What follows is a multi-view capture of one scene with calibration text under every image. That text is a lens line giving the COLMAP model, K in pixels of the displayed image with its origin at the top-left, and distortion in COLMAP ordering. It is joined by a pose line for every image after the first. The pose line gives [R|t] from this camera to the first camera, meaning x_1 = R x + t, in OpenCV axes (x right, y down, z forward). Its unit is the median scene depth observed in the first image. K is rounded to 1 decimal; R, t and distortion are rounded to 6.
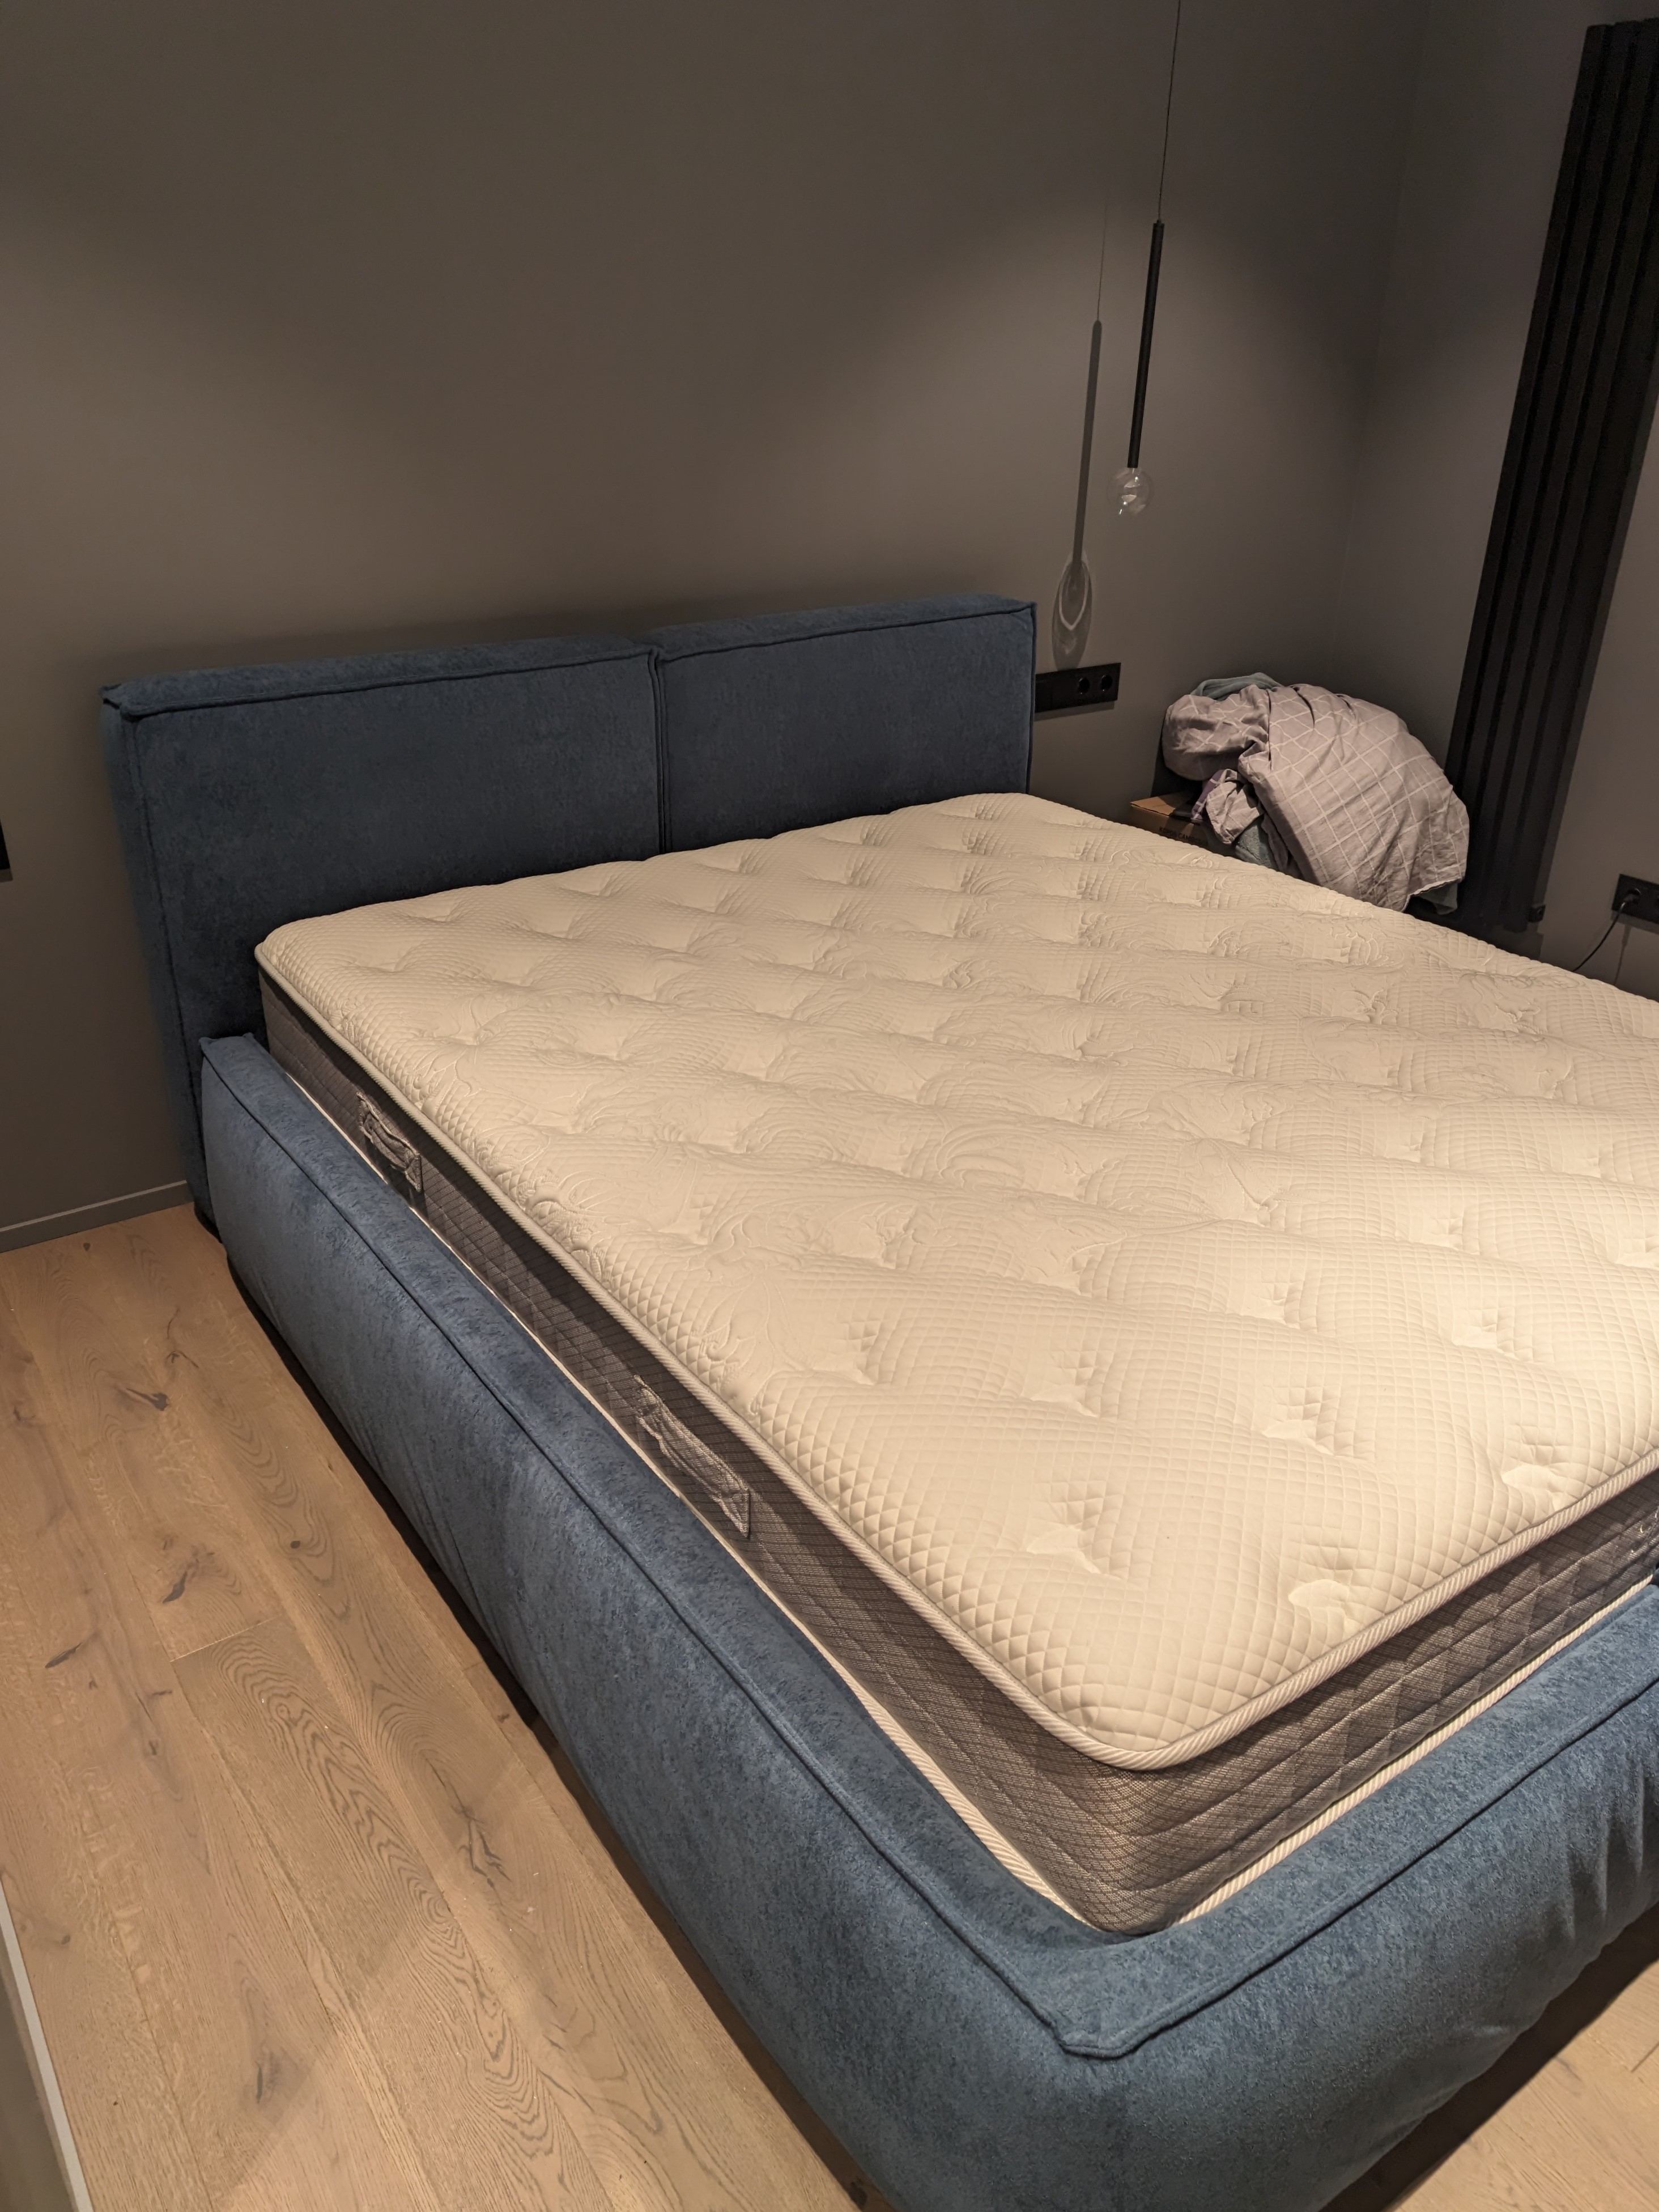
lens RADIAL K [[1604.6, 0, 831.0], [0, 1604.6, 1105.8], [0, 0, 1]] dist [0.031582, -0.020849]
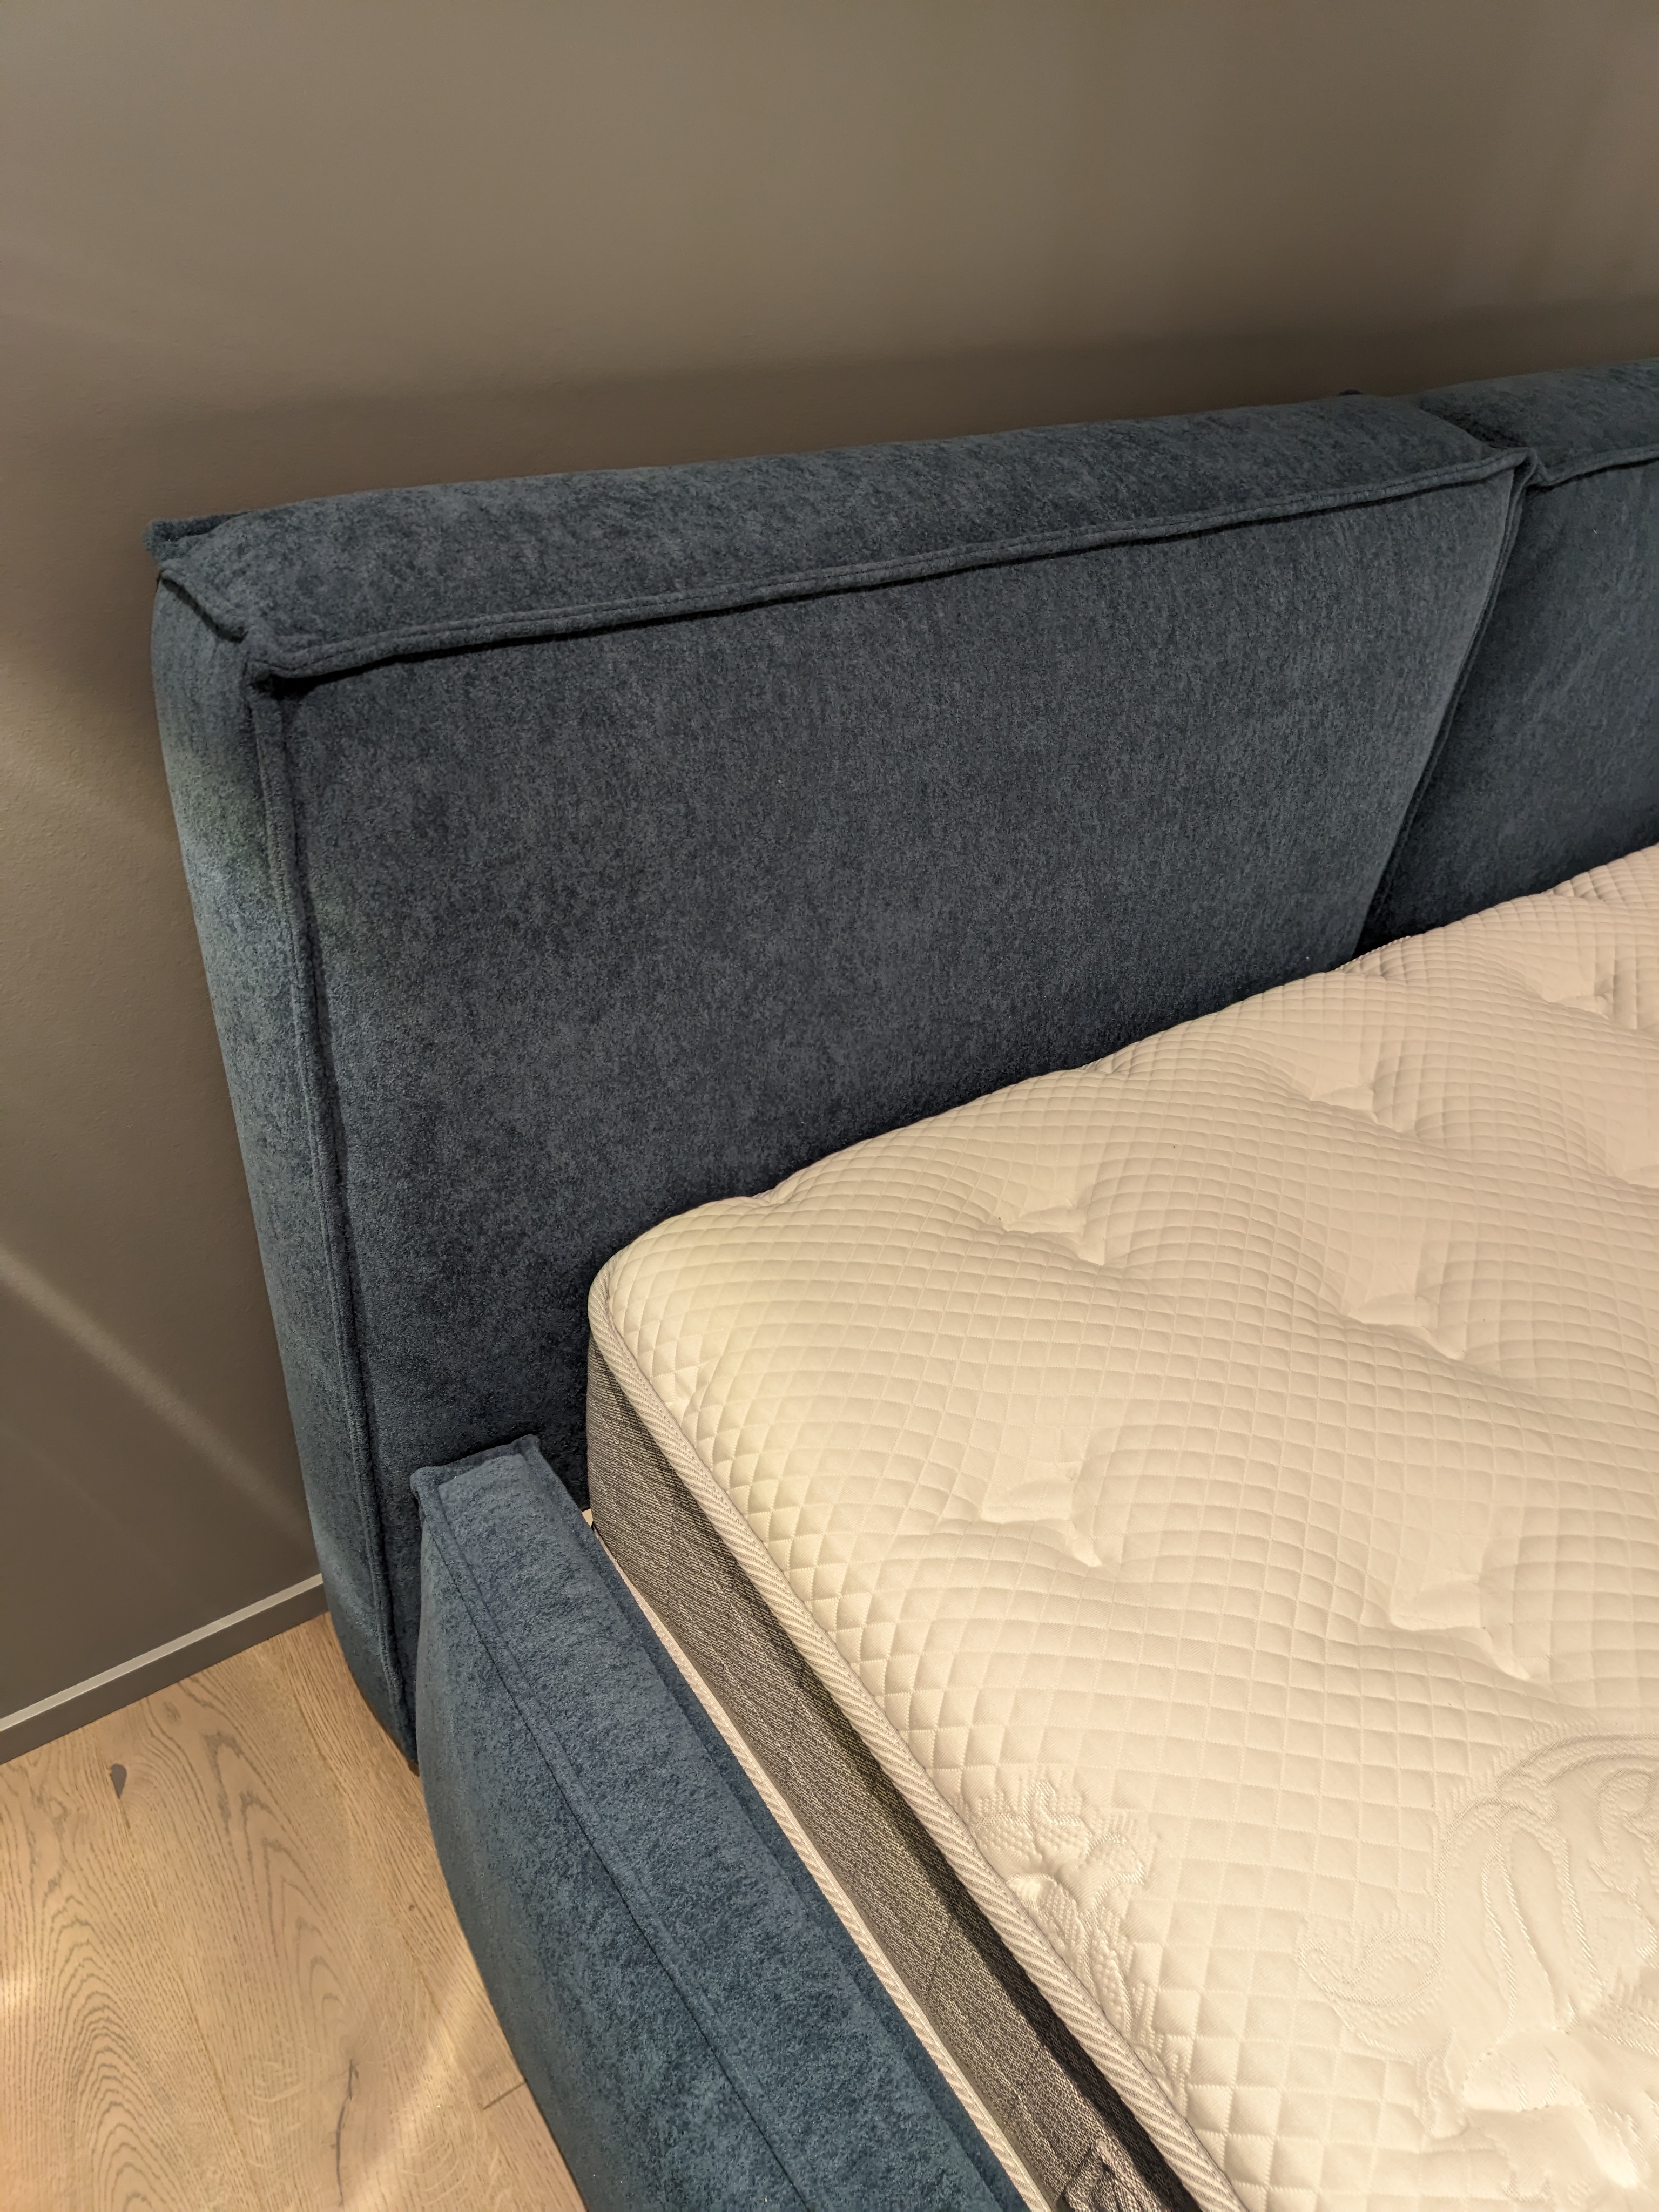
lens RADIAL K [[1537.3, 0, 824.4], [0, 1537.3, 1110.5], [0, 0, 1]] dist [0.019275, -0.004577]
pose [[0.996920, 0.066396, 0.041731, -0.379903], [-0.073769, 0.974539, 0.211735, -0.257309], [-0.026610, -0.214161, 0.976436, 0.789244]]
